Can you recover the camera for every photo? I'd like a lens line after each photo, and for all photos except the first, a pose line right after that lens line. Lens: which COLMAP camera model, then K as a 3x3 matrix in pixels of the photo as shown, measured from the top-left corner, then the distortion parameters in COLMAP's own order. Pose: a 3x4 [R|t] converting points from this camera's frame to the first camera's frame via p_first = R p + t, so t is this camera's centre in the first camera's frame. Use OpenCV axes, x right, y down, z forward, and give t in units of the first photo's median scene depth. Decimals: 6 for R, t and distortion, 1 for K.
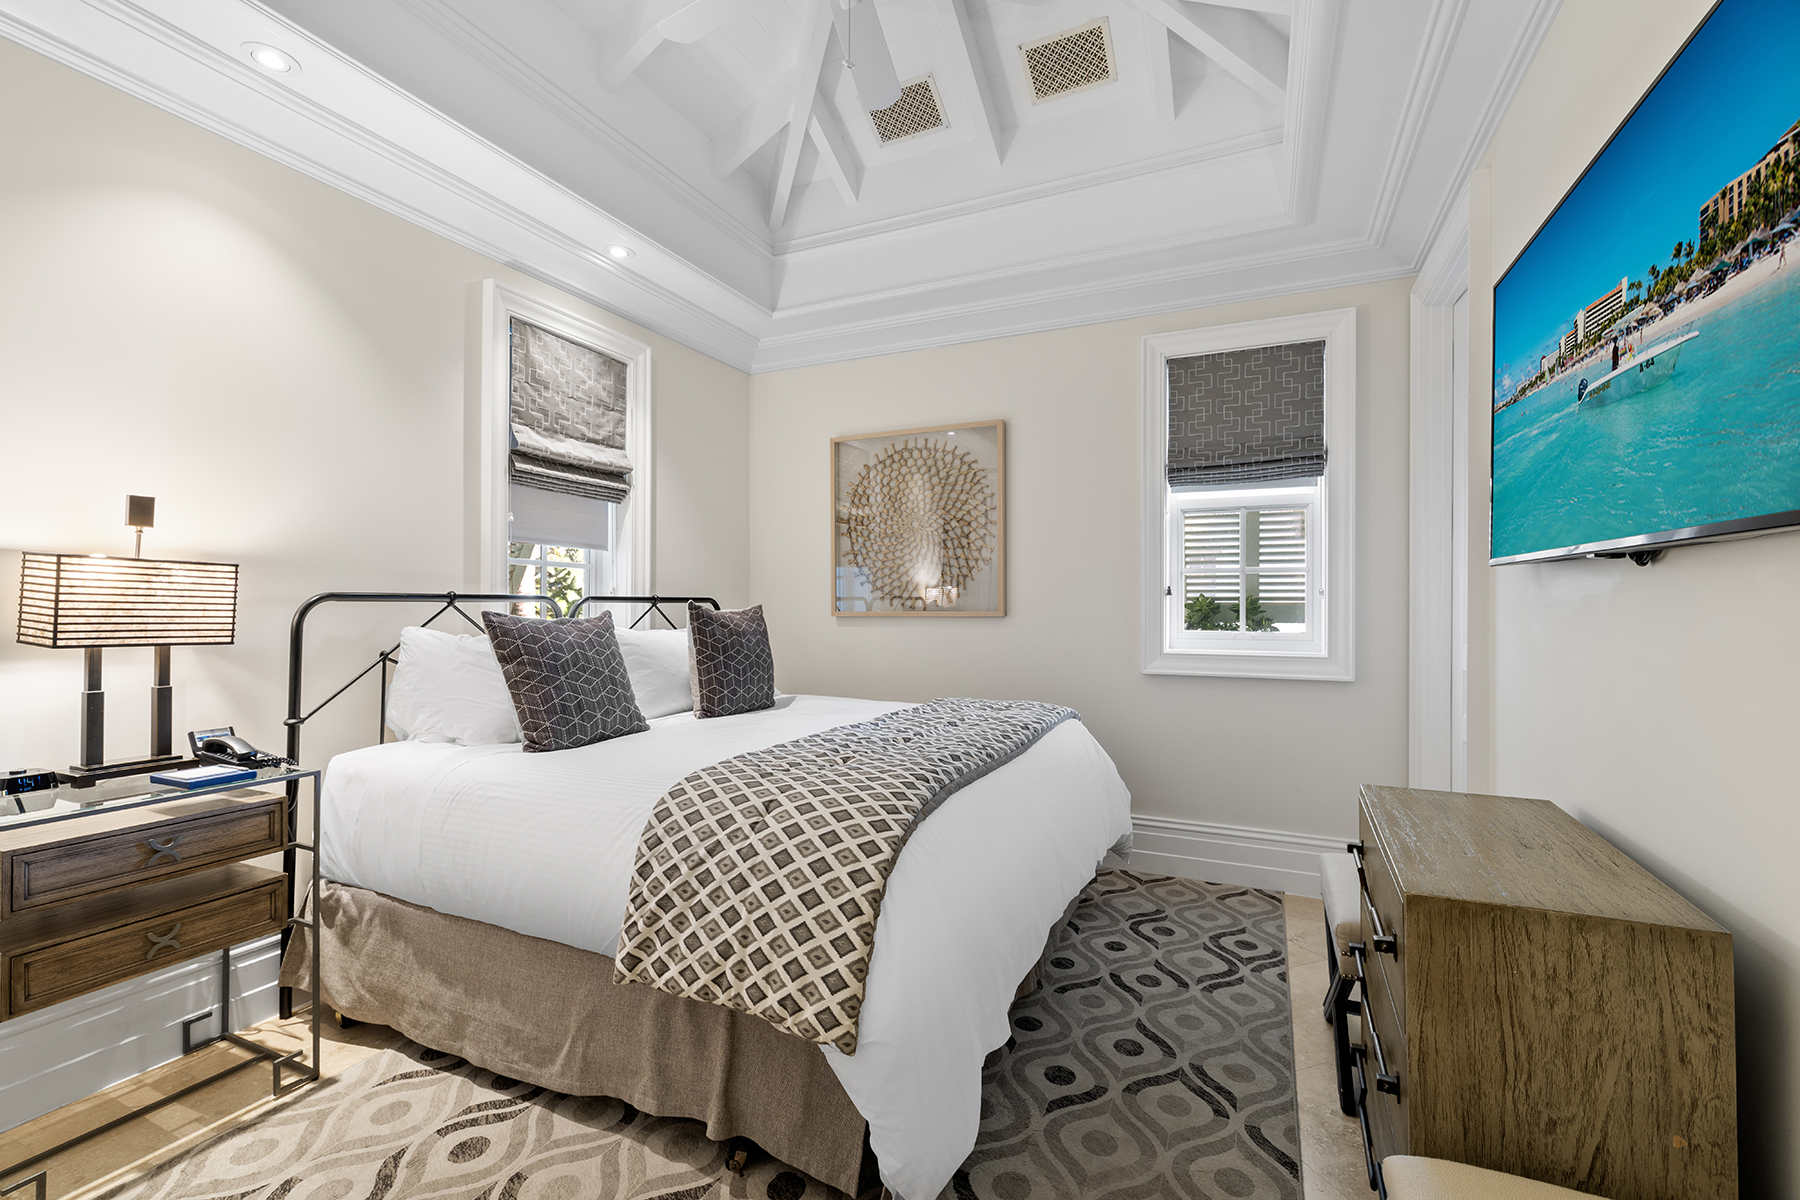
lens RADIAL K [[773.9, 0, 934.9], [0, 773.9, 605.6], [0, 0, 1]] dist [-0.001795, 0.001601]
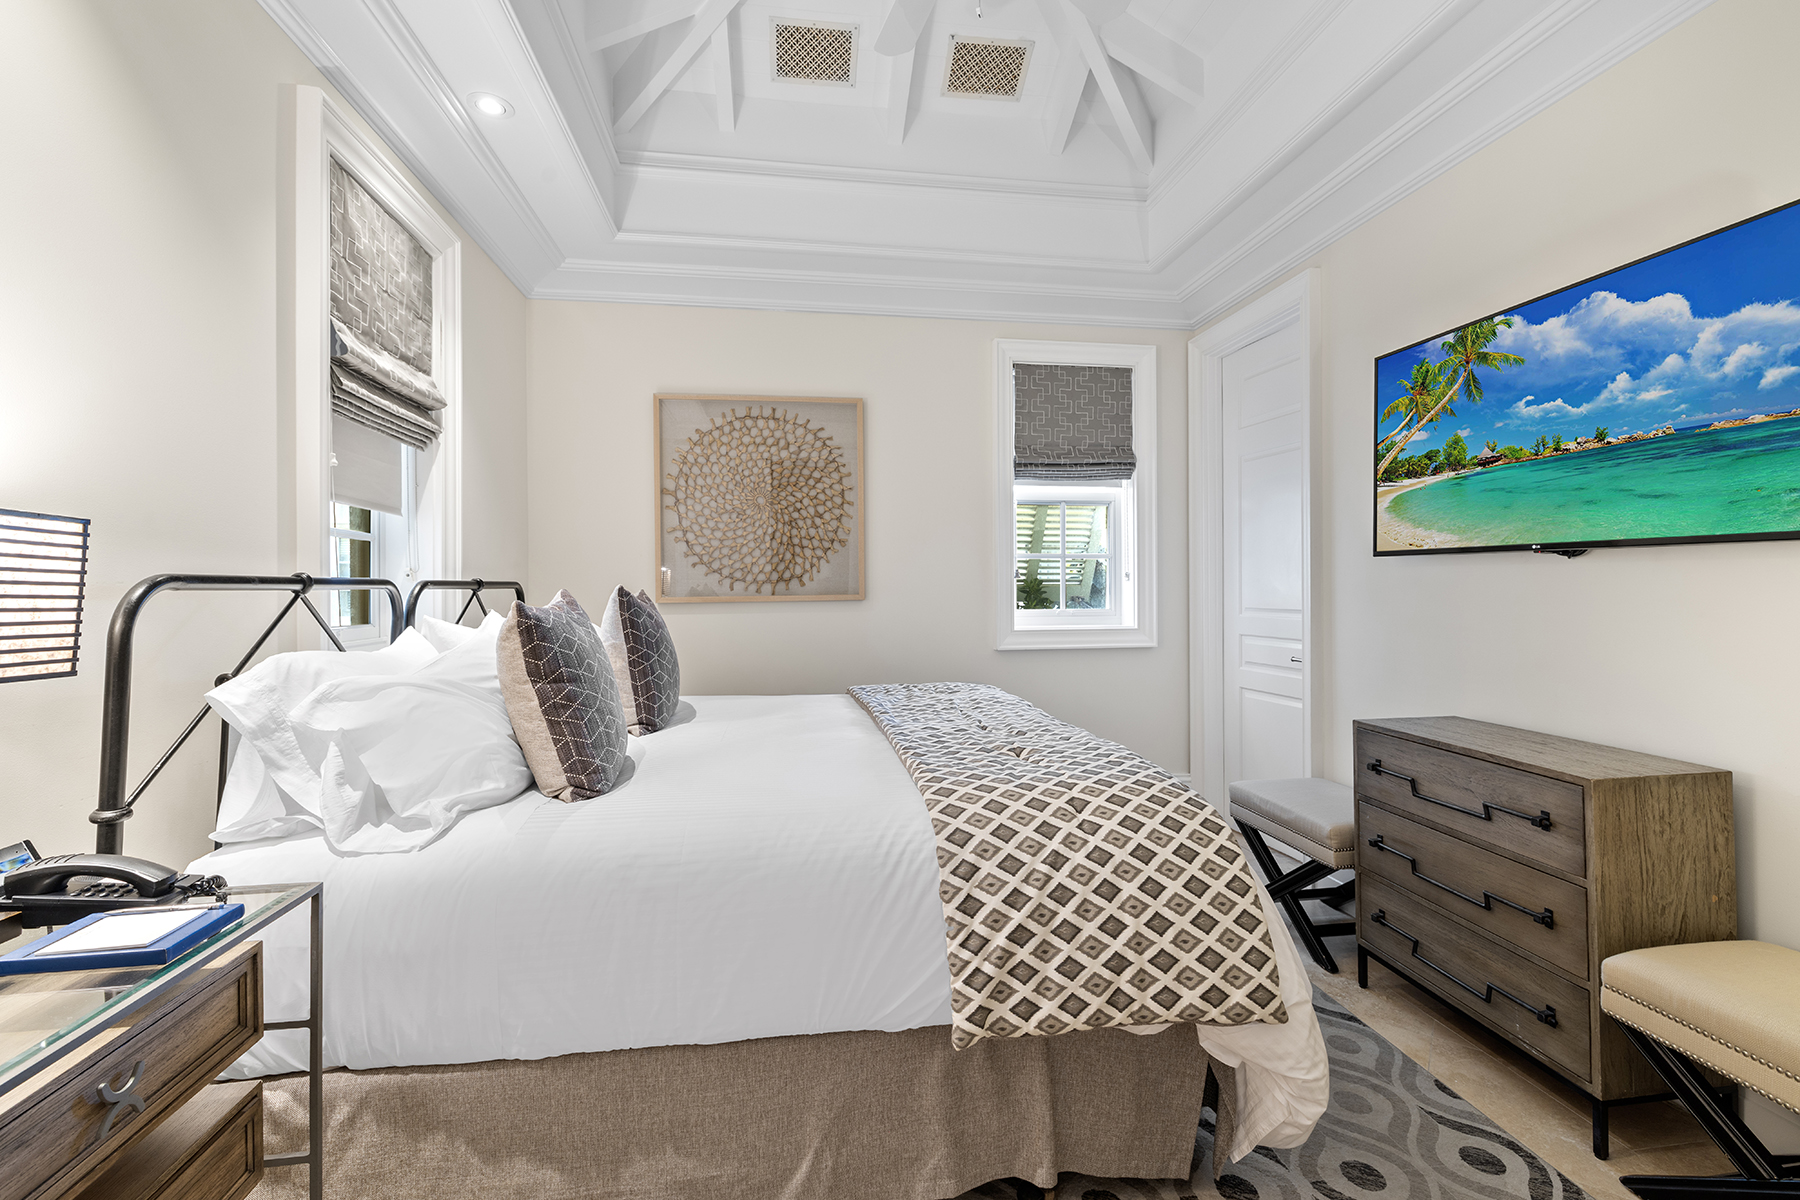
lens RADIAL K [[773.9, 0, 910.2], [0, 773.9, 587.4], [0, 0, 1]] dist [-0.001795, 0.001601]
pose [[0.838068, -0.008311, 0.545502, -0.481187], [0.009197, 0.999957, 0.001106, -0.002520], [-0.545488, 0.004091, 0.838109, 0.179517]]
